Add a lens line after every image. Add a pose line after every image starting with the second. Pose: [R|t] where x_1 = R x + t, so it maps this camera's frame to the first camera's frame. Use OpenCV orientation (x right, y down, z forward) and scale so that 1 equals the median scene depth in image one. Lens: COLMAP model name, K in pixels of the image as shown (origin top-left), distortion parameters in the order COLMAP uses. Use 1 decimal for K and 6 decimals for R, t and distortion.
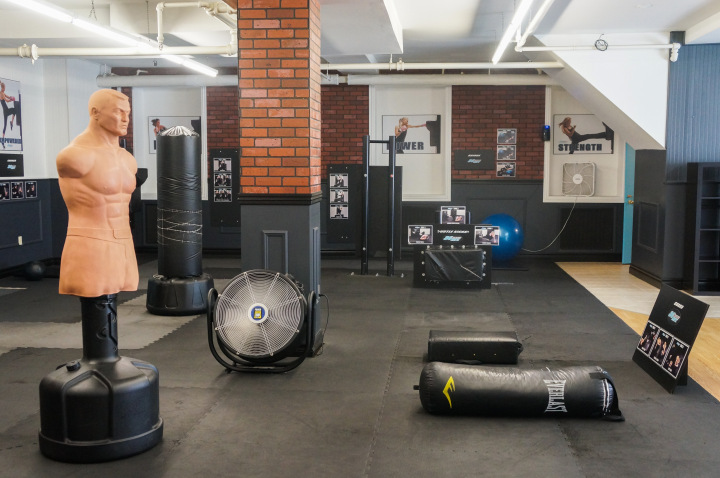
lens RADIAL K [[780.5, 0, 360.2], [0, 780.5, 239.4], [0, 0, 1]] dist [-0.062615, 0.000000]
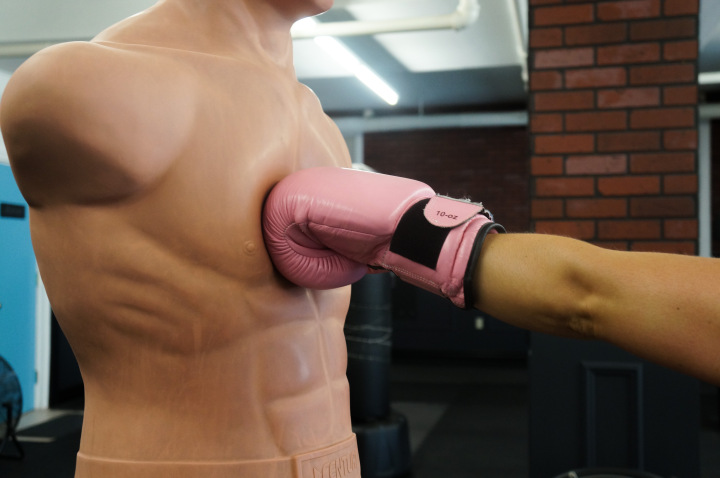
lens RADIAL K [[807.3, 0, 360.7], [0, 807.3, 239.7], [0, 0, 1]] dist [-0.009404, 0.000000]
pose [[0.986681, -0.008195, -0.162460, -0.177637], [-0.008653, 0.994672, -0.102725, -0.032890], [0.162436, 0.102763, 0.981353, 0.529346]]
